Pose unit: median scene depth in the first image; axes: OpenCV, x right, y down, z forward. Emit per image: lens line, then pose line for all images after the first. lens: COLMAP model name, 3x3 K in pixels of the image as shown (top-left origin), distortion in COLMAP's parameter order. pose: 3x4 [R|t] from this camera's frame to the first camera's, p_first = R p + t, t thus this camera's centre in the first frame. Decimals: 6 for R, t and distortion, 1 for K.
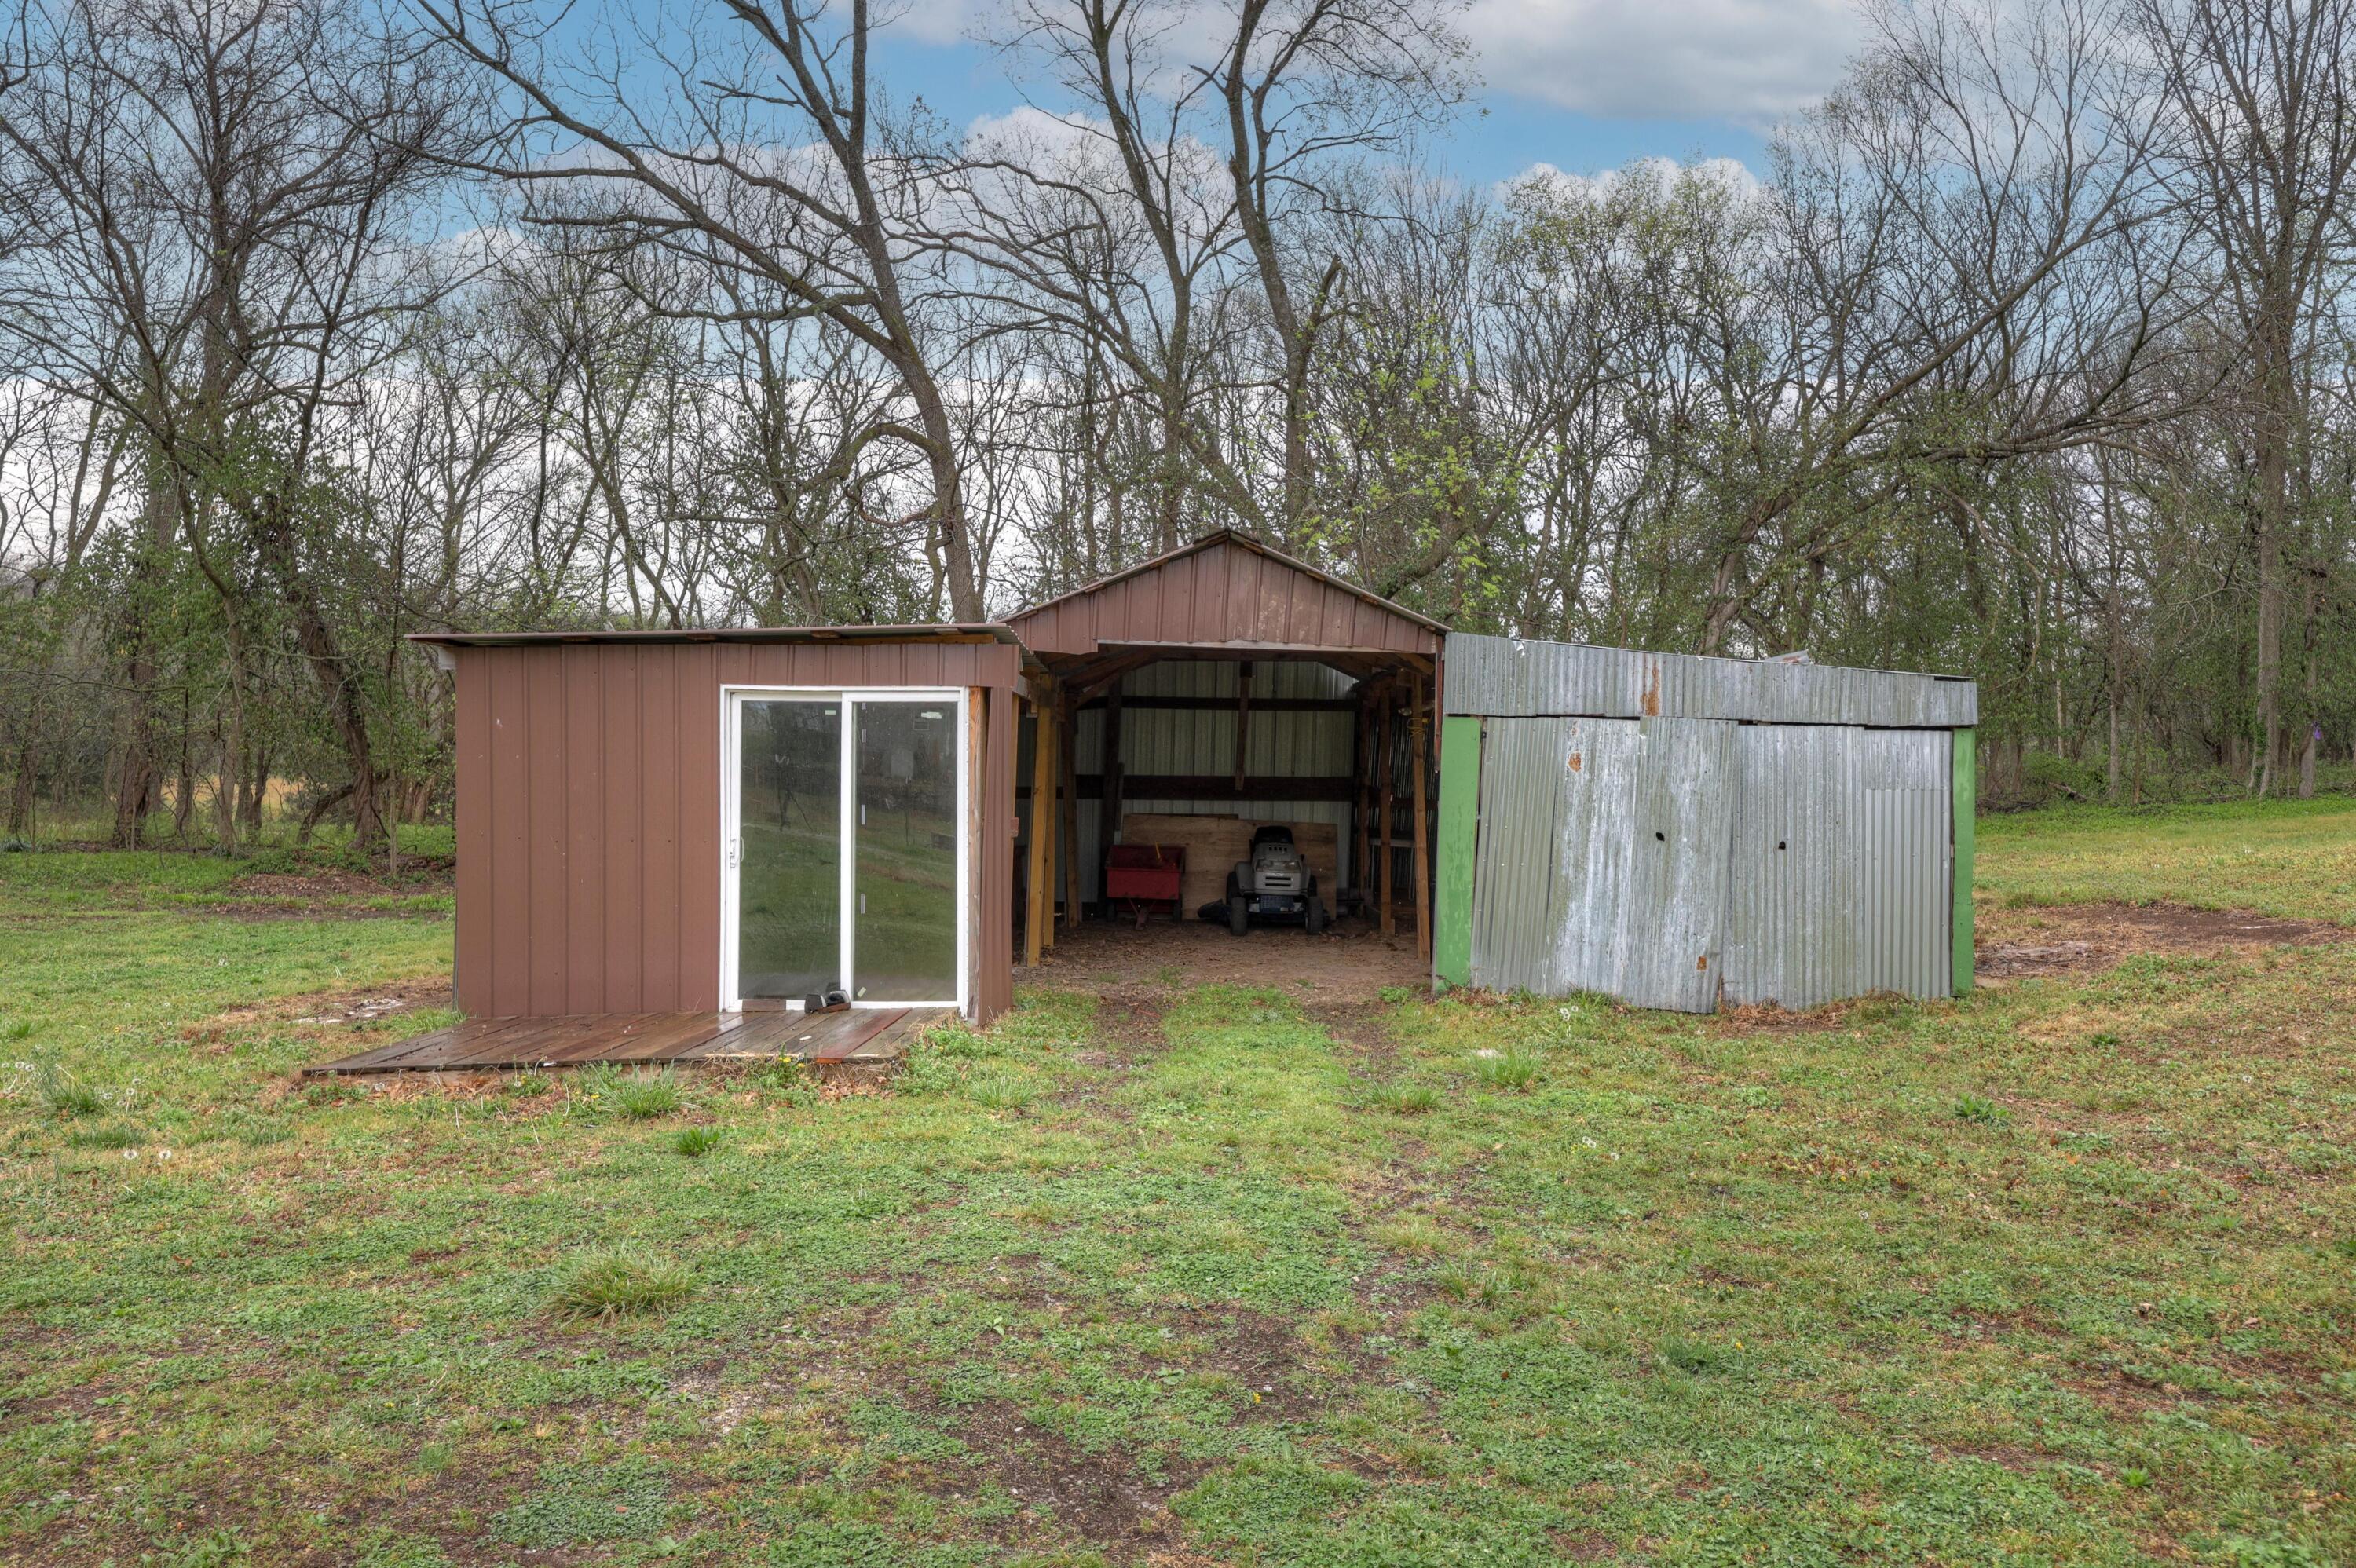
lens RADIAL K [[1569.1, 0, 1207.1], [0, 1569.1, 725.9], [0, 0, 1]] dist [-0.000021, -0.000261]
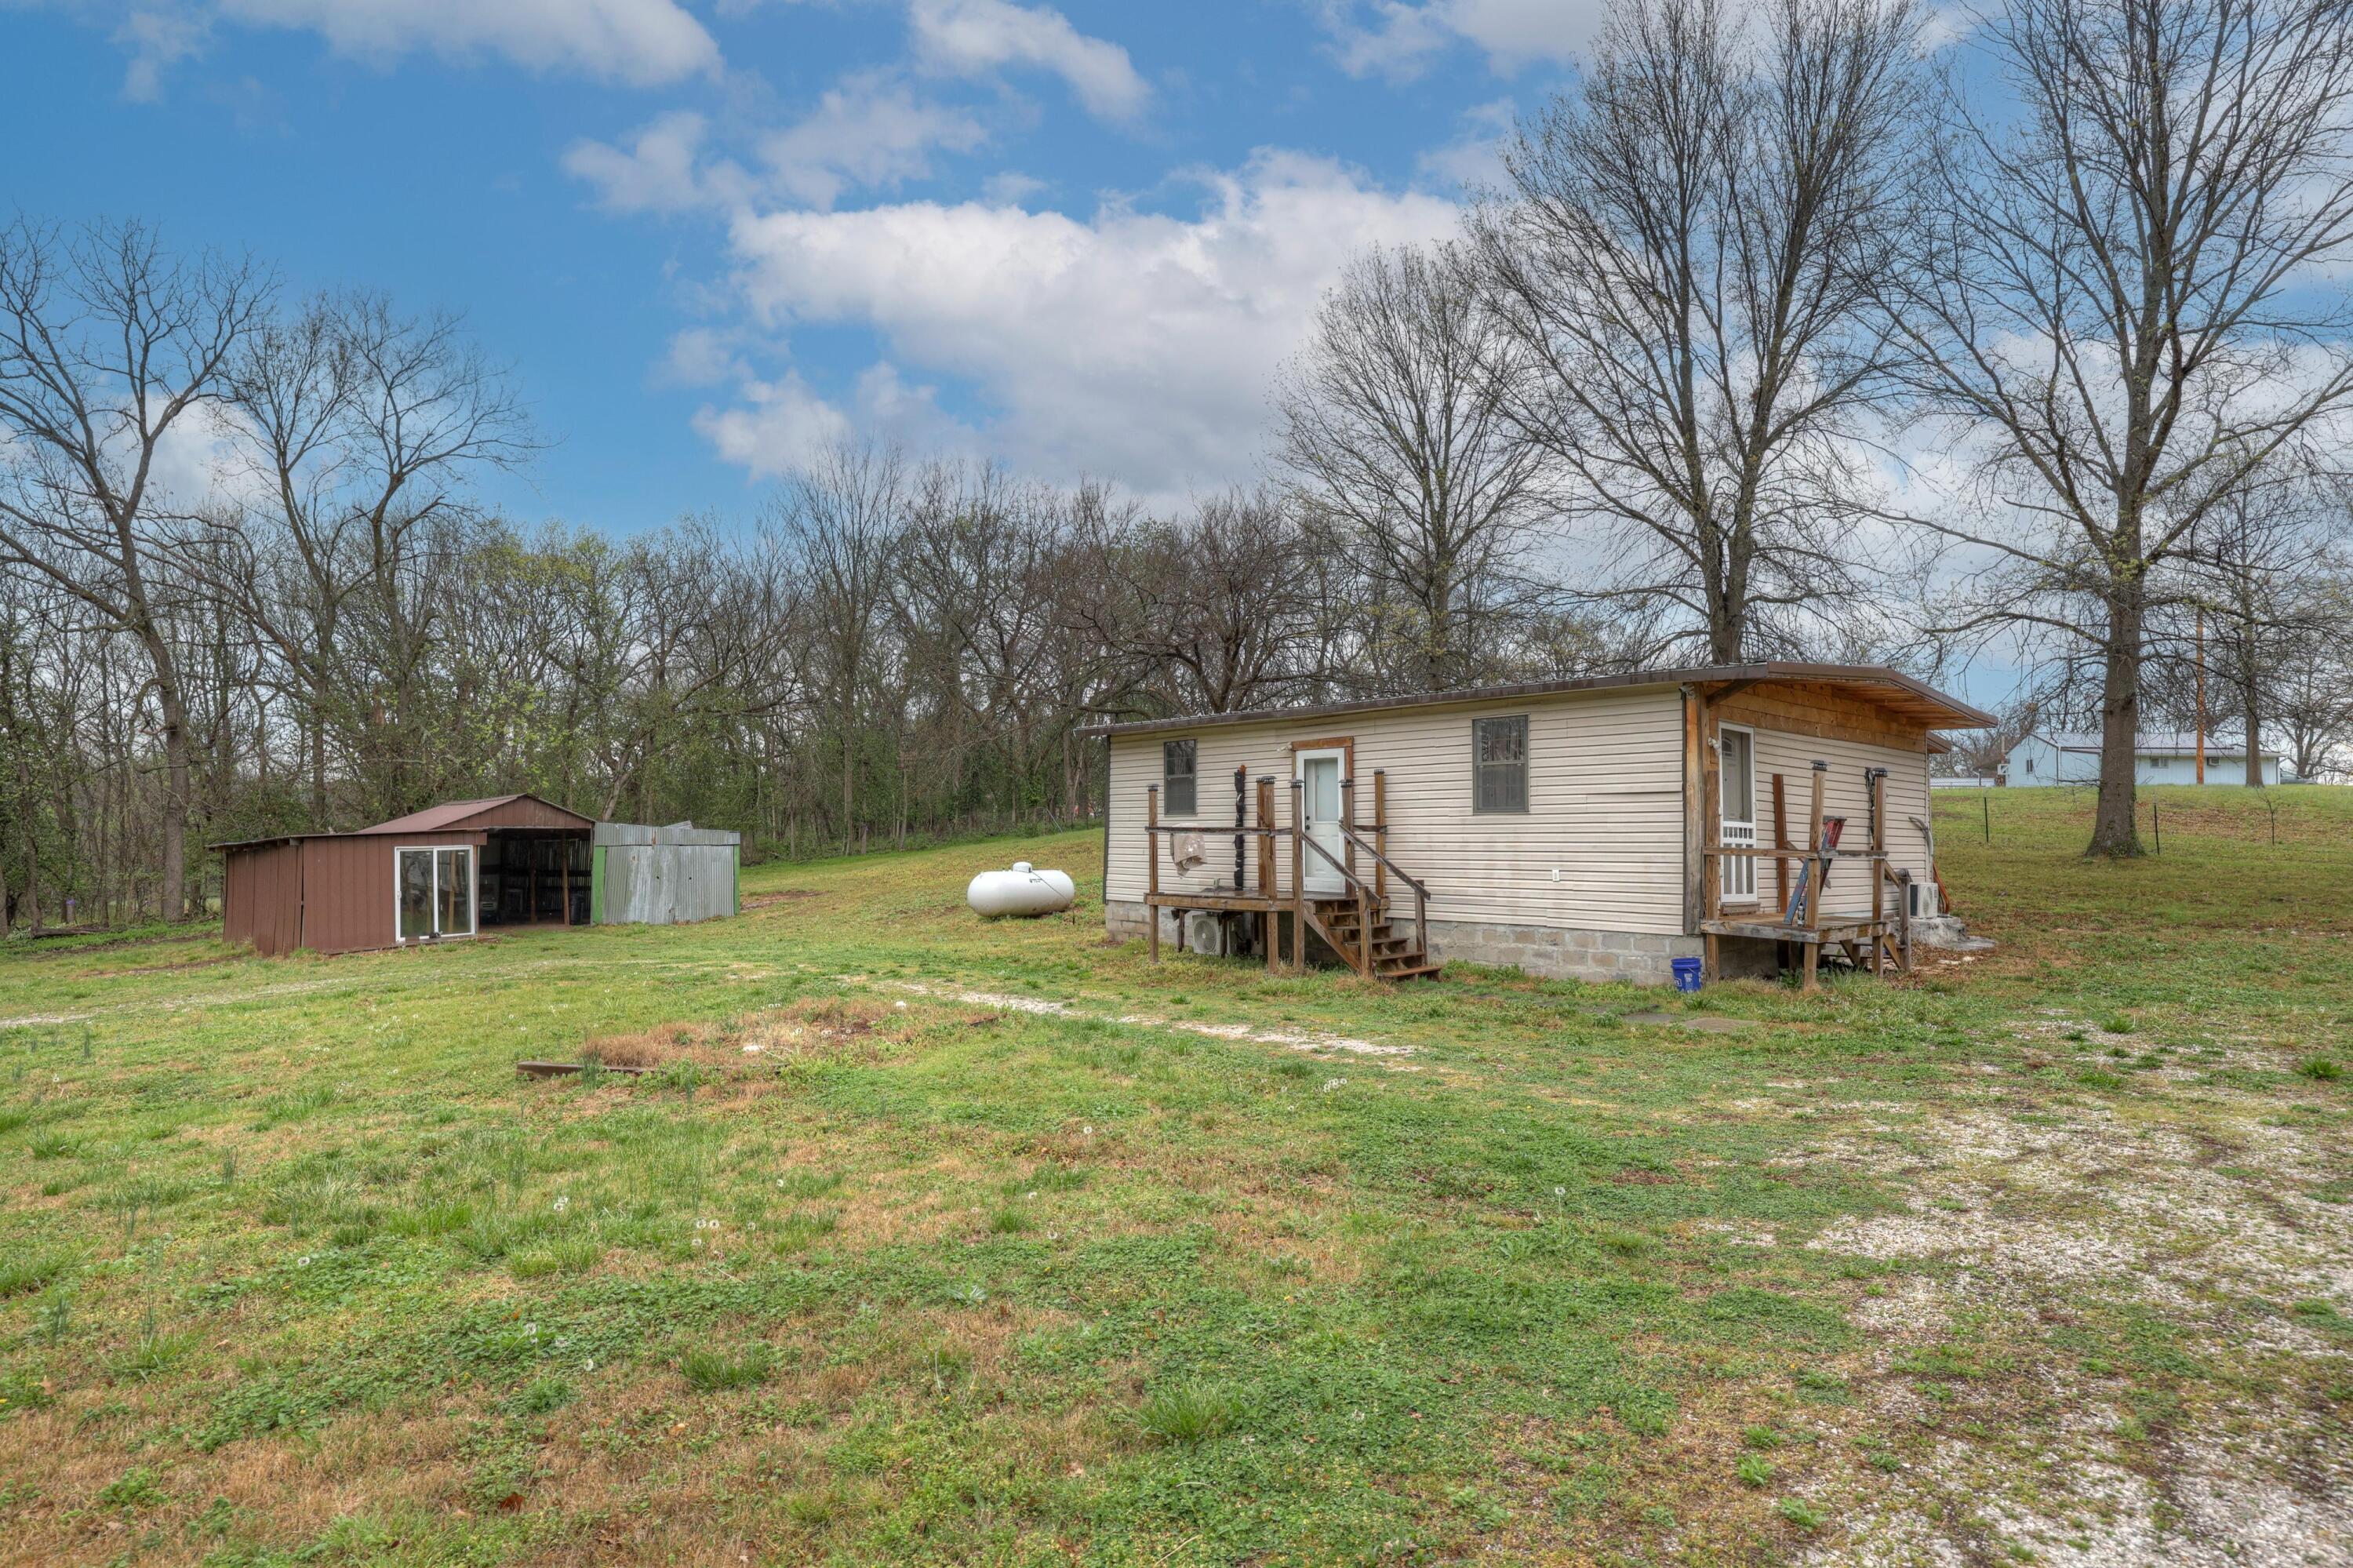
lens RADIAL K [[1276.5, 0, 1176.5], [0, 1276.5, 784.0], [0, 0, 1]] dist [0.002308, -0.000103]
pose [[0.707511, -0.001635, 0.706700, -1.065743], [0.013384, 0.999849, -0.011086, -0.109449], [-0.706576, 0.017302, 0.707426, -2.183307]]
